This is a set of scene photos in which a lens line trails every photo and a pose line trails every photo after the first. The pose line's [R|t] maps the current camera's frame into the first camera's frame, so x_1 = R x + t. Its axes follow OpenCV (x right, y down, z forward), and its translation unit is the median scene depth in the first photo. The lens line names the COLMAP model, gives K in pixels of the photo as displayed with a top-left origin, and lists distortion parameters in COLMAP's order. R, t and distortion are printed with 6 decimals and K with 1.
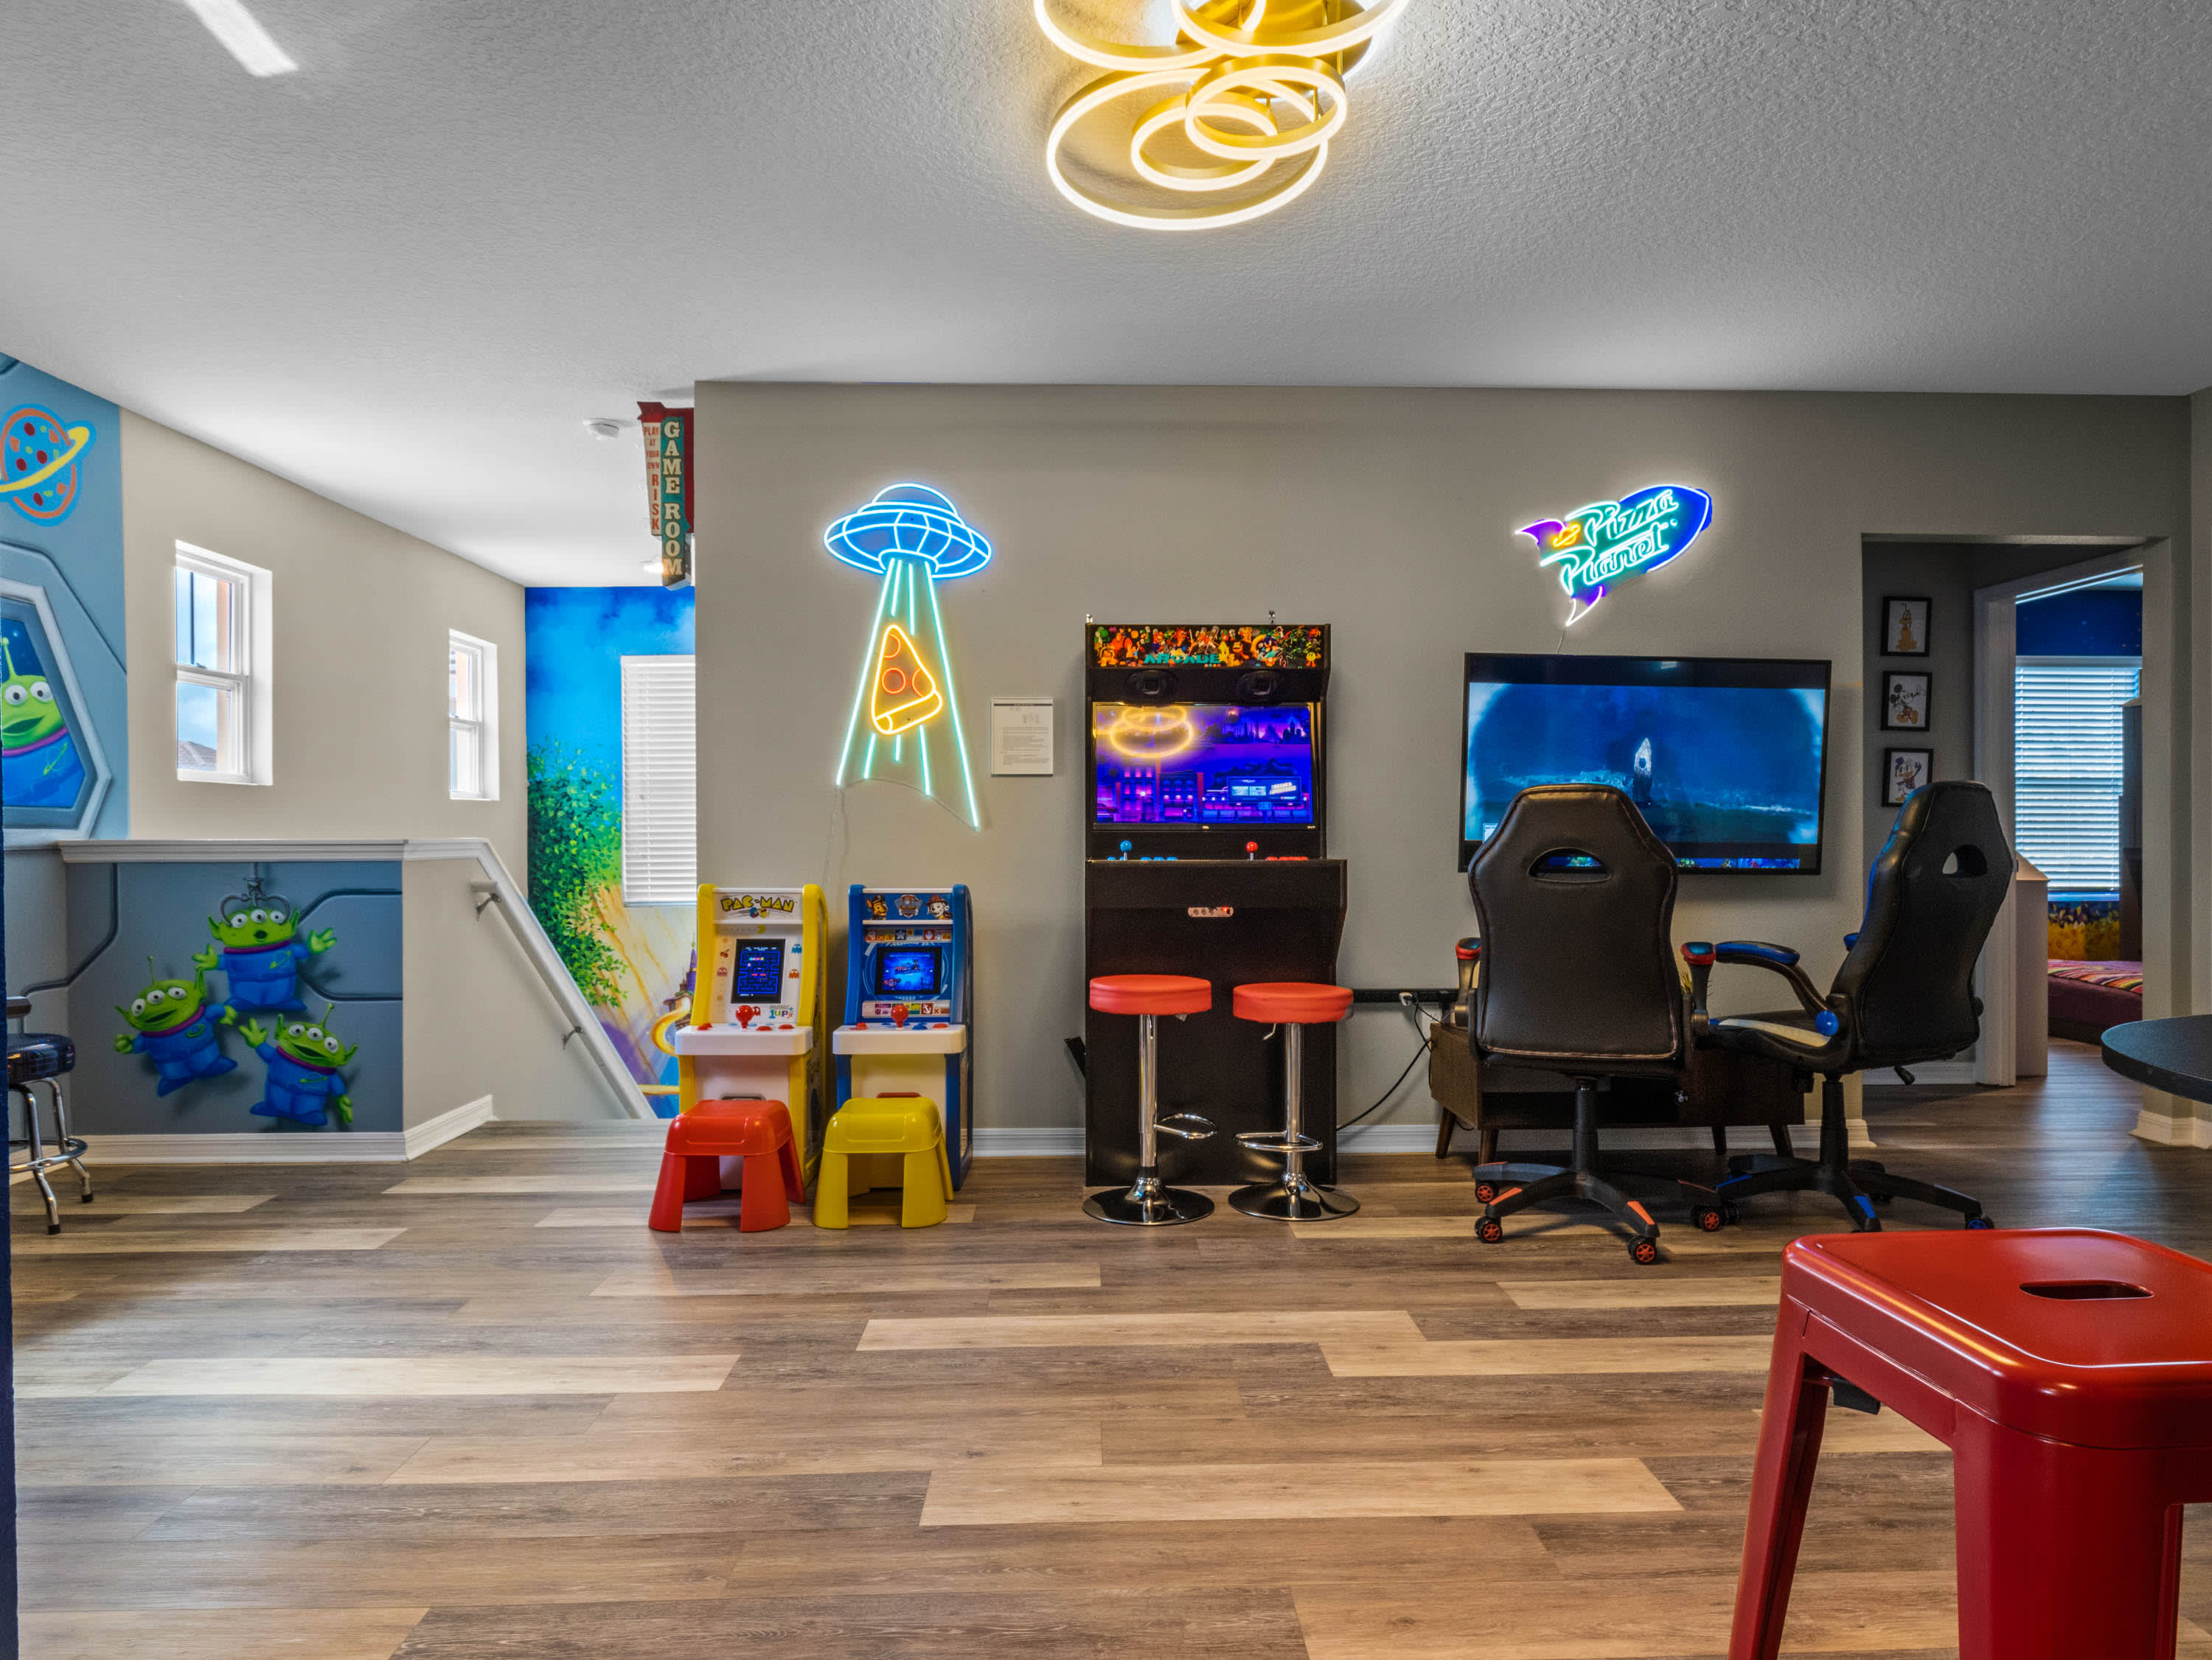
lens RADIAL K [[1329.3, 0, 1102.3], [0, 1329.3, 829.2], [0, 0, 1]] dist [-0.001437, -0.004682]
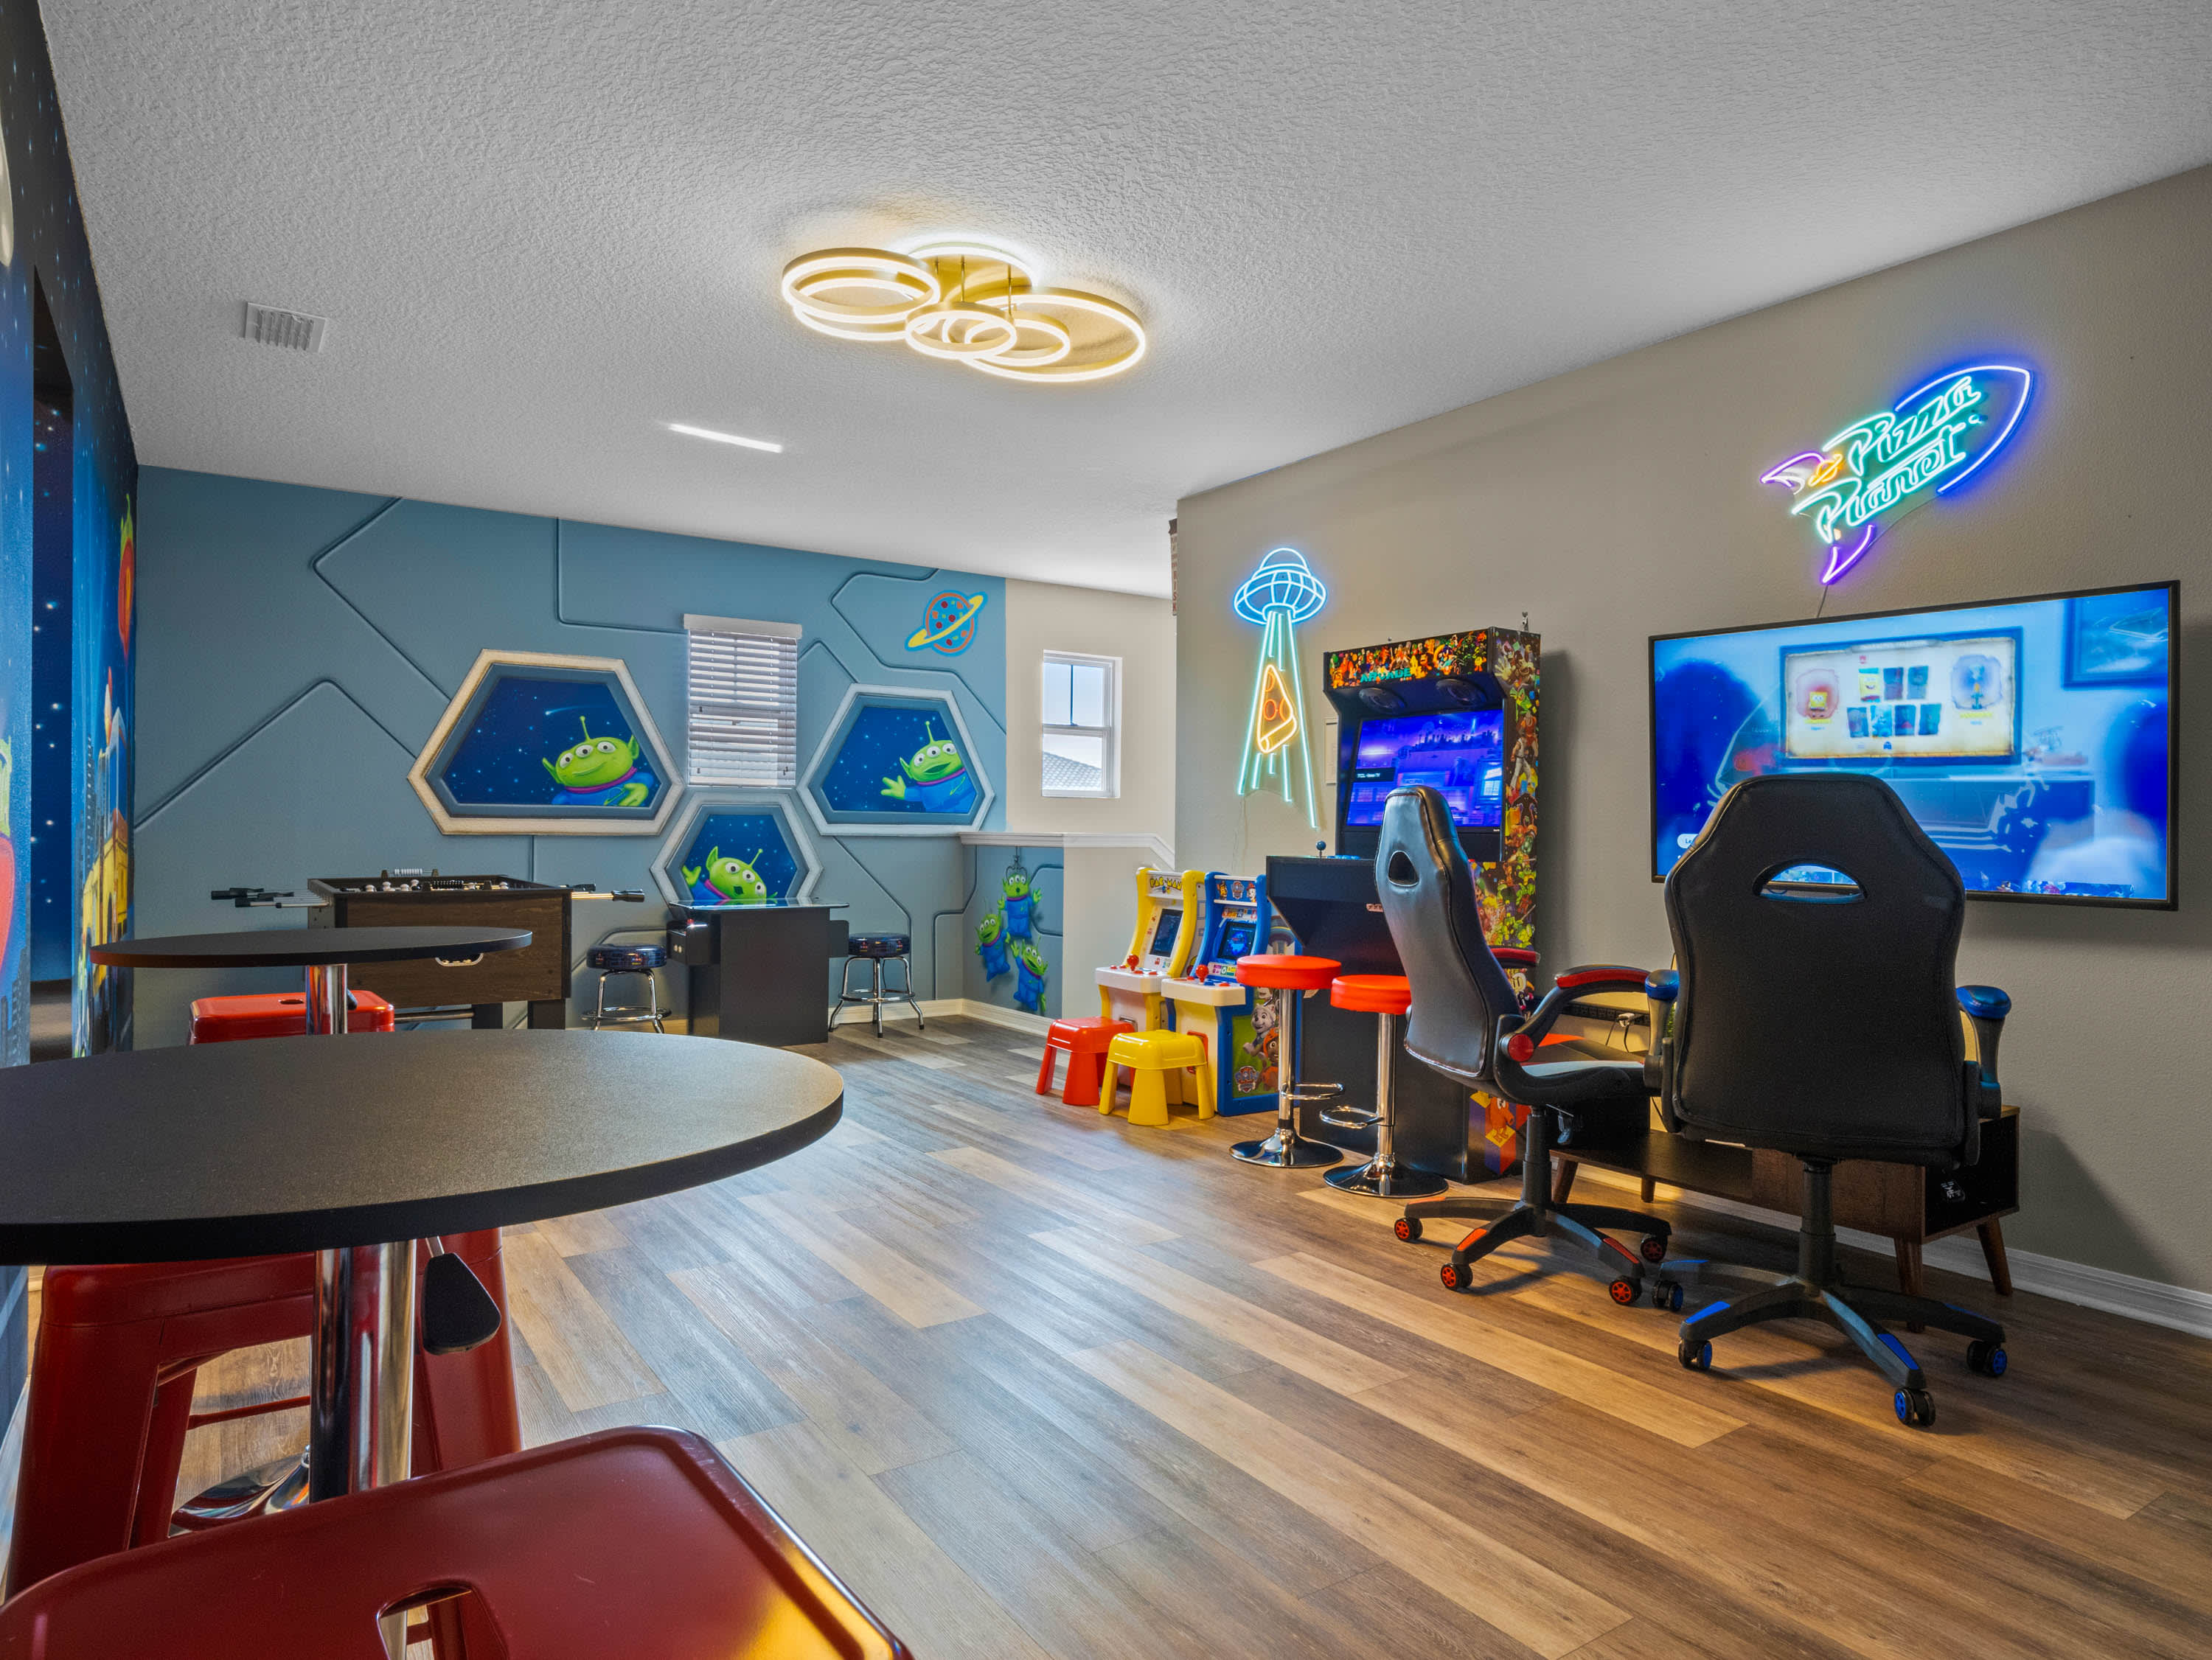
lens RADIAL K [[1329.3, 0, 1110.0], [0, 1329.3, 831.3], [0, 0, 1]] dist [-0.001437, -0.004682]
pose [[0.534212, 0.009075, -0.845302, 0.822351], [-0.009621, 0.999943, 0.004655, -0.002547], [0.845296, 0.005646, 0.534269, 0.214359]]
